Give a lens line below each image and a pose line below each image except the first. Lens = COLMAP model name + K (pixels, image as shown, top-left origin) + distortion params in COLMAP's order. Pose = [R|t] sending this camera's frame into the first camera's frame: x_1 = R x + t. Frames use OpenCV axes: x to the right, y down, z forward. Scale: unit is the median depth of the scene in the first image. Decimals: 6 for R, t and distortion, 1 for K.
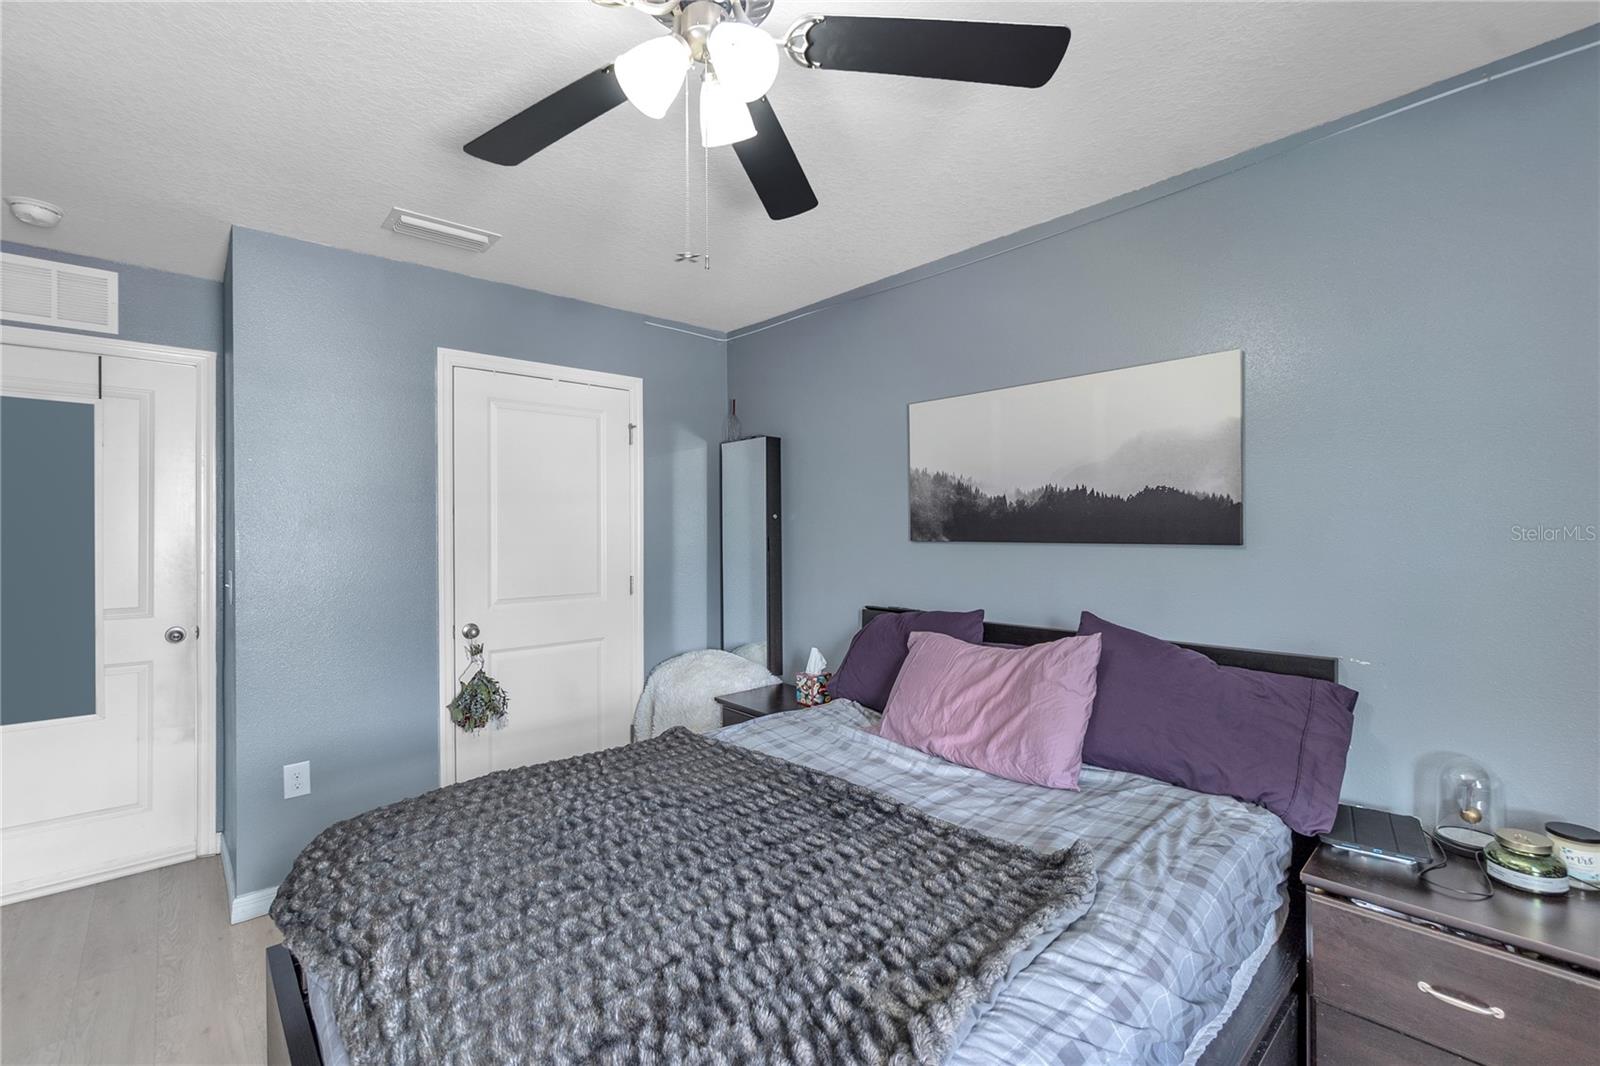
lens RADIAL K [[705.6, 0, 801.0], [0, 705.6, 530.3], [0, 0, 1]] dist [-0.000117, -0.000103]
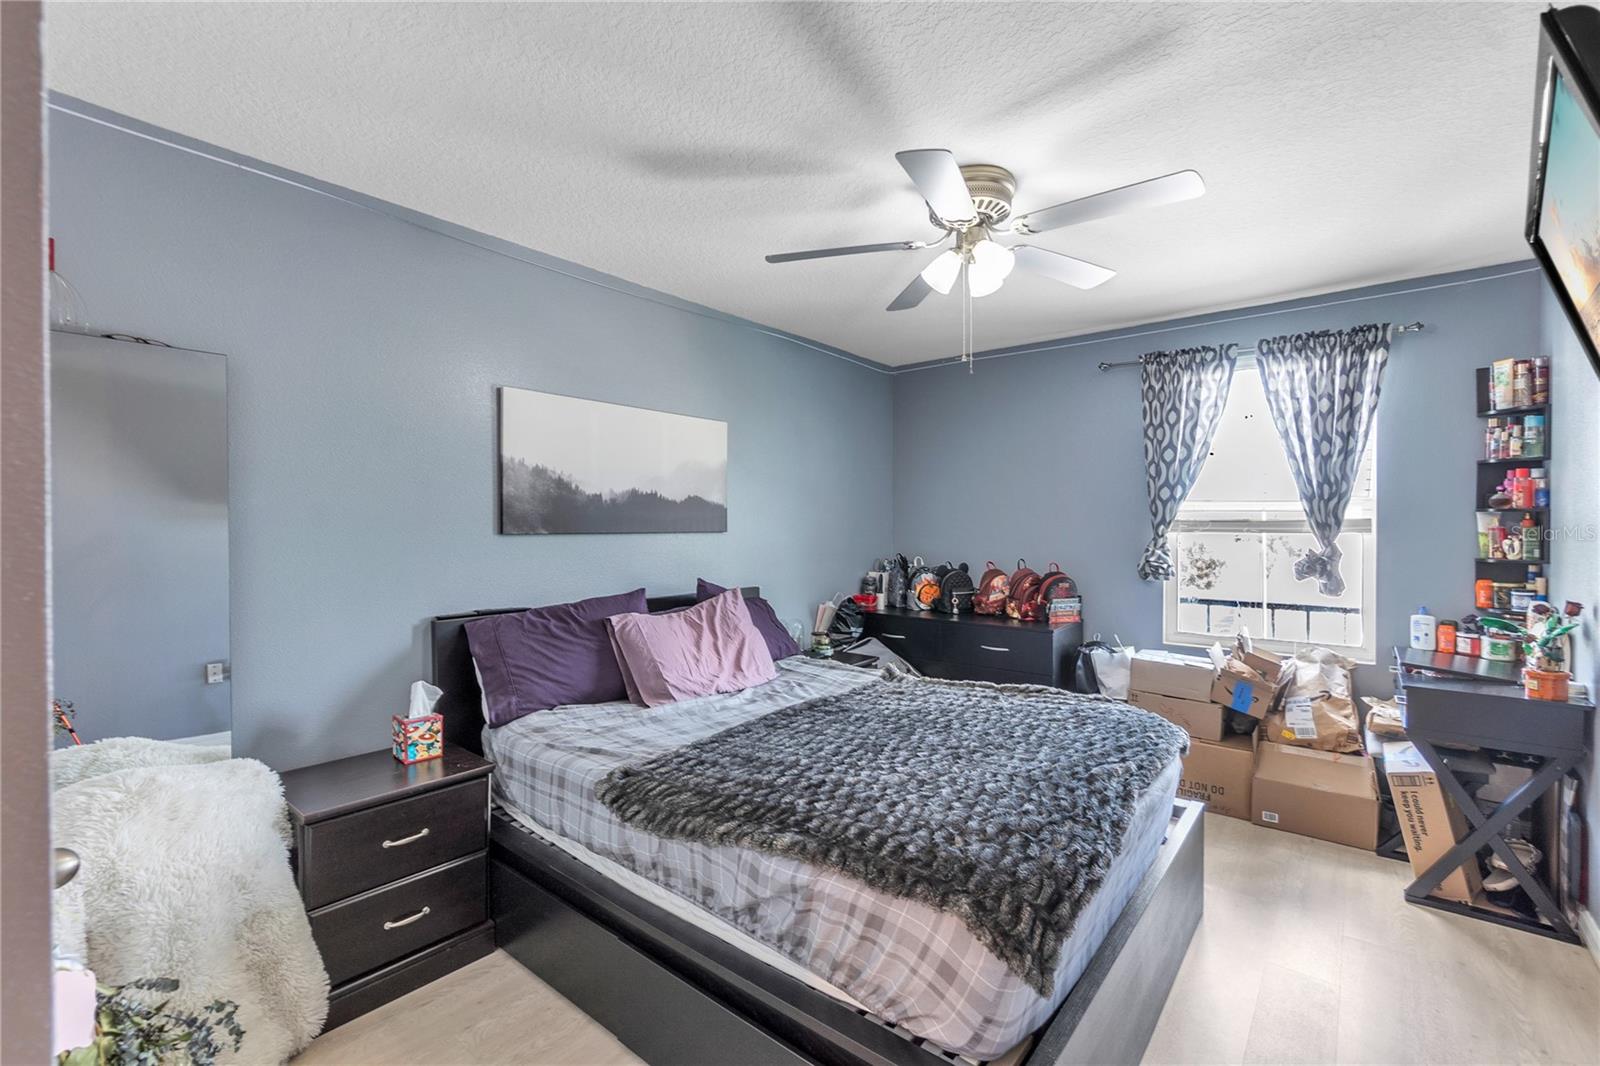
lens RADIAL K [[705.6, 0, 799.2], [0, 705.6, 529.3], [0, 0, 1]] dist [-0.000117, -0.000103]
pose [[-0.158954, -0.010926, 0.987226, -0.912701], [0.001218, 0.999936, 0.011263, -0.002650], [-0.987285, 0.002993, -0.158930, 0.858502]]
